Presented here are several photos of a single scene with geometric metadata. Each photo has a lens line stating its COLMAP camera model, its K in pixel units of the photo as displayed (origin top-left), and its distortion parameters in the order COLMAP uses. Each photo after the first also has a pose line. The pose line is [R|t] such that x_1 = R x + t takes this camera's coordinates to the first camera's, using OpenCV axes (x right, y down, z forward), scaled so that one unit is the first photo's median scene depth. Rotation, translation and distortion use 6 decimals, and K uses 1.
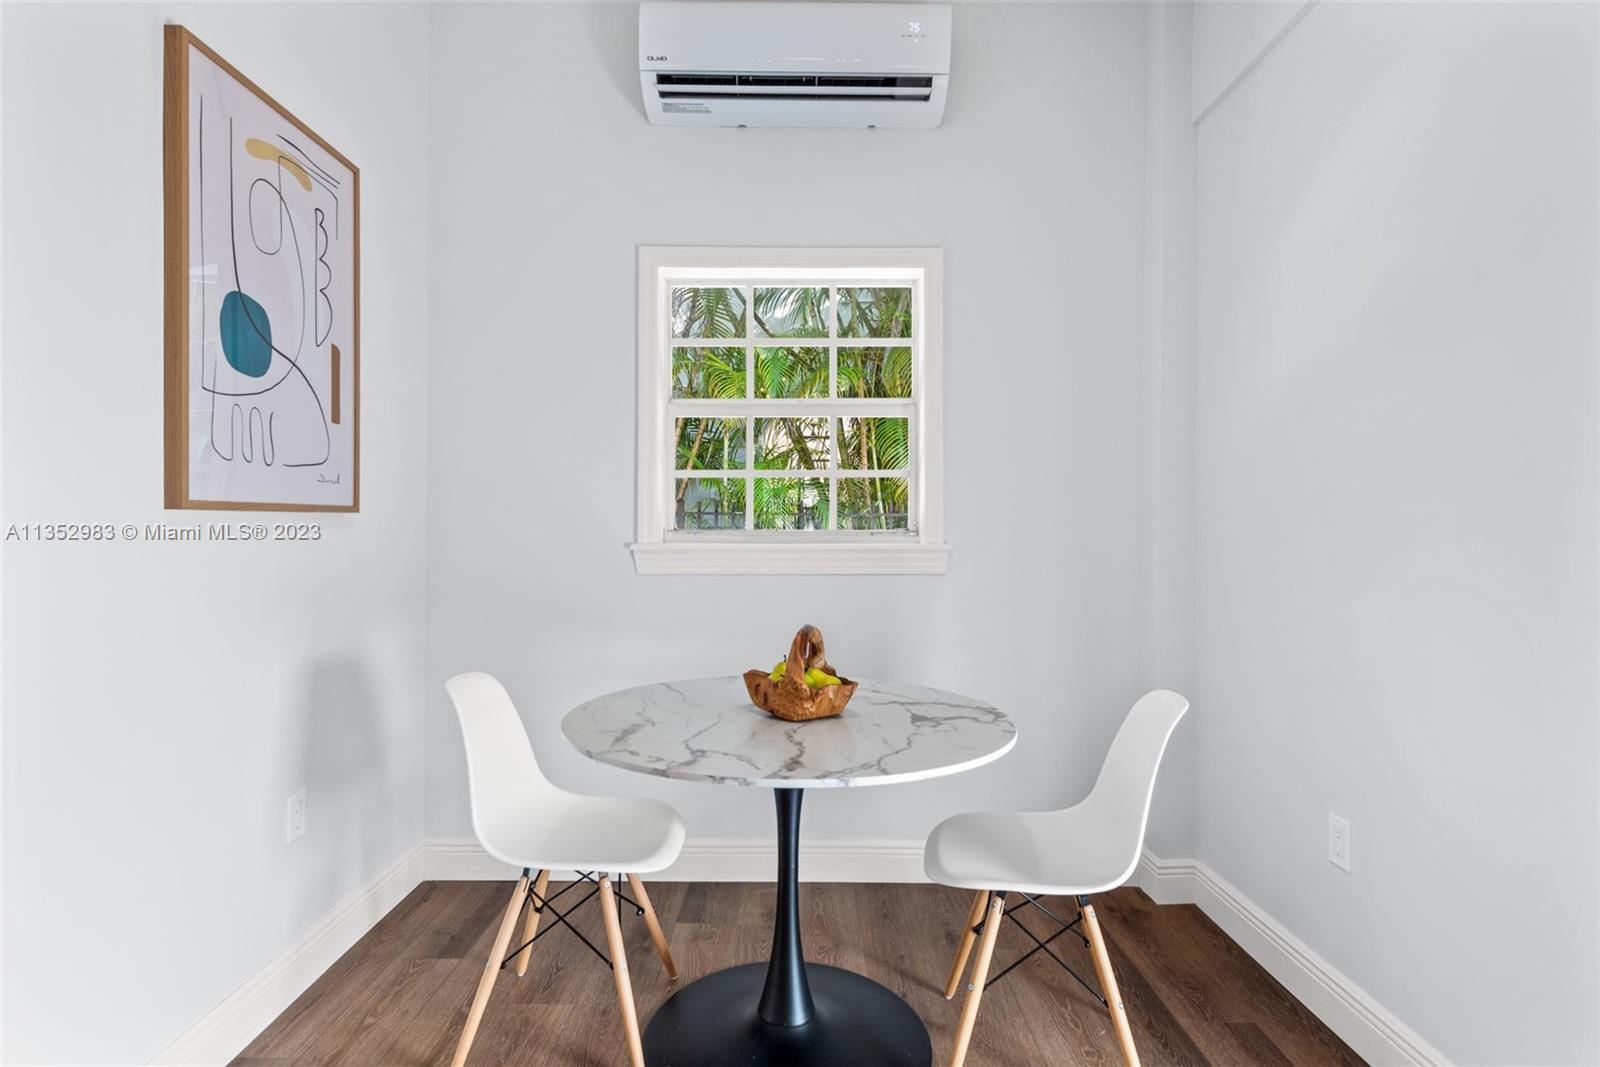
lens RADIAL K [[825.4, 0, 801.8], [0, 825.4, 531.4], [0, 0, 1]] dist [0.007372, 0.000182]
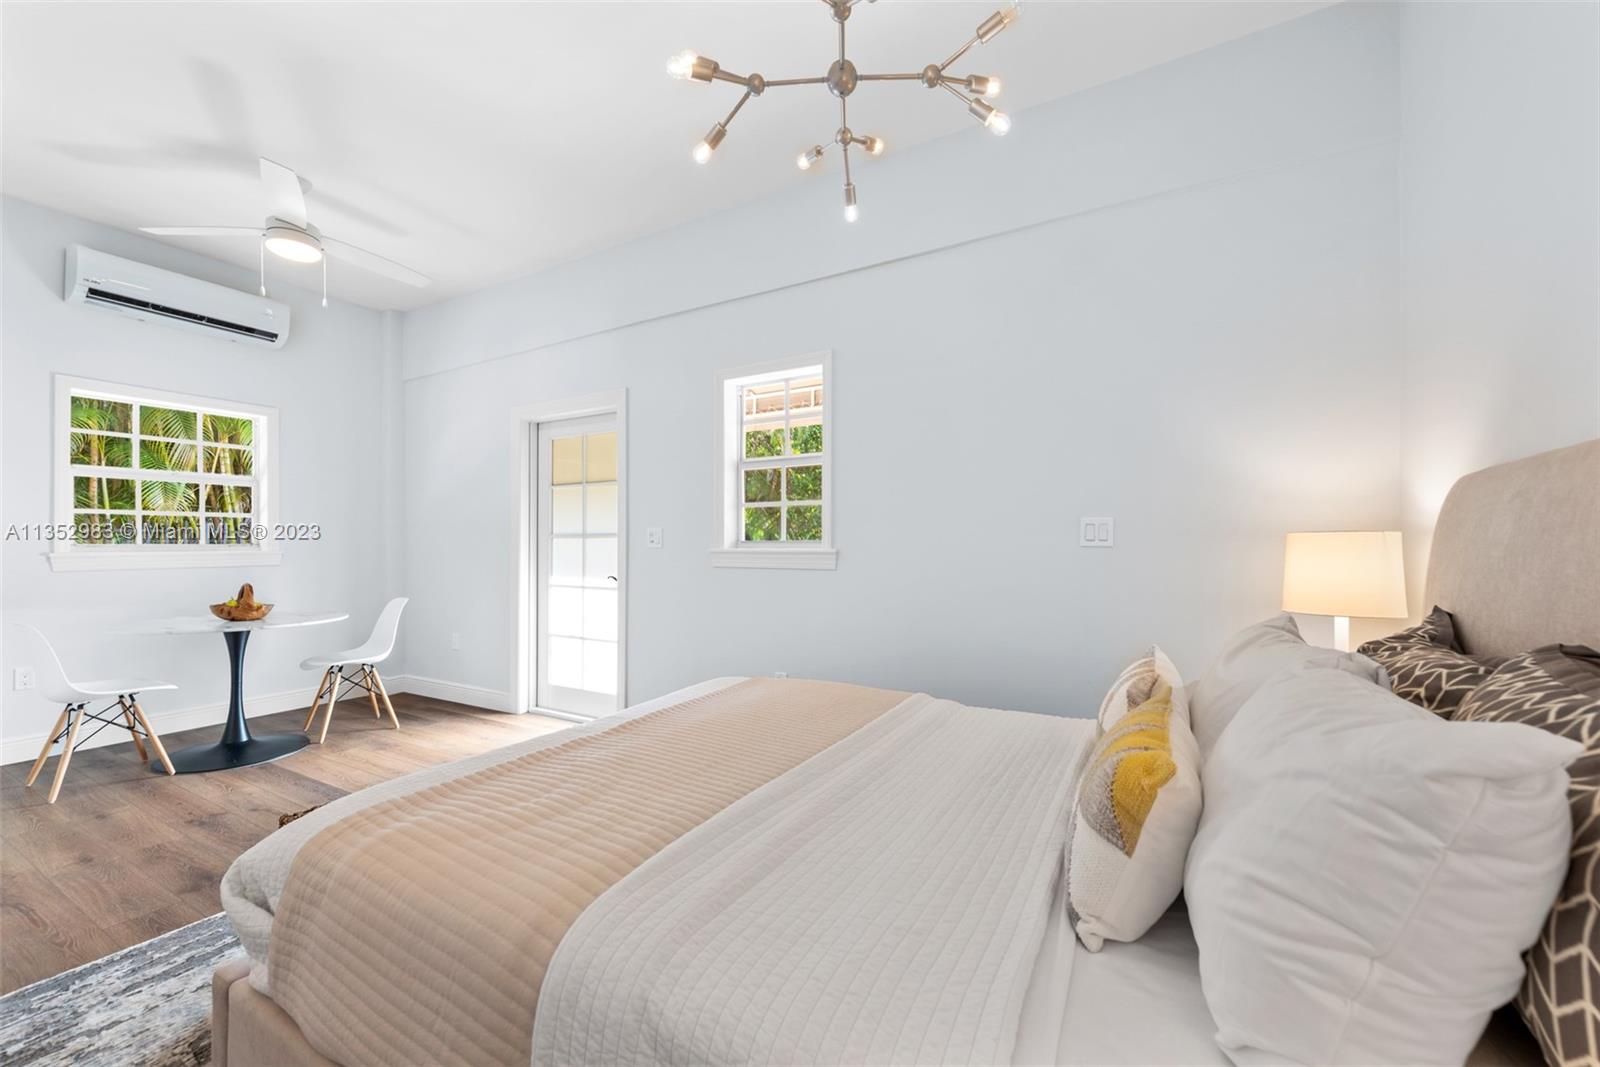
lens RADIAL K [[629.8, 0, 803.0], [0, 629.8, 533.4], [0, 0, 1]] dist [0.000561, -0.000362]
pose [[0.497052, 0.008193, 0.867682, -0.695285], [-0.001861, 0.999963, -0.008376, -0.020310], [-0.867719, 0.002548, 0.497049, -1.198781]]
